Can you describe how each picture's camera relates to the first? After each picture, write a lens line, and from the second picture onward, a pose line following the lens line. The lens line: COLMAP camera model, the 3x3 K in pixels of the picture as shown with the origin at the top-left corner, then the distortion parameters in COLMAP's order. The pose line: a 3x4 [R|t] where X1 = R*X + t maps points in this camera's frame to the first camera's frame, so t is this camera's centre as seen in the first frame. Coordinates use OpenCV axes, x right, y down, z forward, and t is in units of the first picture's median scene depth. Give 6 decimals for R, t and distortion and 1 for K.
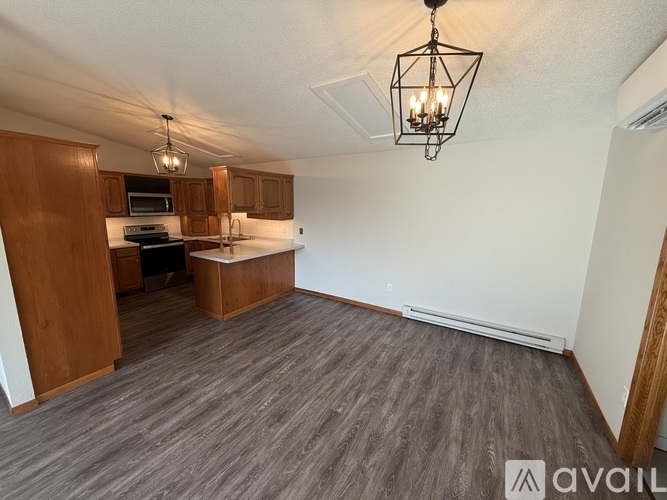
lens RADIAL K [[265.1, 0, 333.5], [0, 265.1, 250.0], [0, 0, 1]] dist [0.001126, -0.000080]
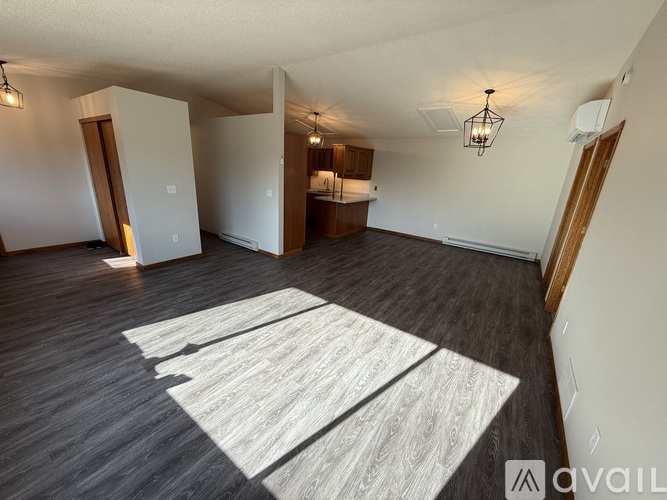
lens RADIAL K [[265.1, 0, 333.5], [0, 265.1, 250.0], [0, 0, 1]] dist [0.001126, -0.000080]
pose [[0.997316, 0.060087, -0.041835, -0.282536], [-0.054525, 0.990869, 0.123314, 0.105645], [0.048863, -0.120702, 0.991485, -0.553960]]
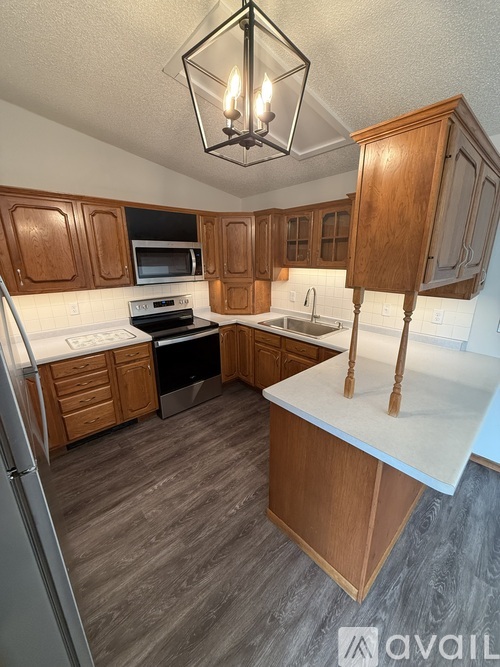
lens RADIAL K [[265.1, 0, 250.0], [0, 265.1, 333.5], [0, 0, 1]] dist [0.001126, -0.000080]
pose [[0.959672, 0.053934, -0.275898, -0.385515], [-0.024336, 0.993678, 0.109601, -0.093525], [0.280065, -0.098467, 0.954918, 0.533201]]
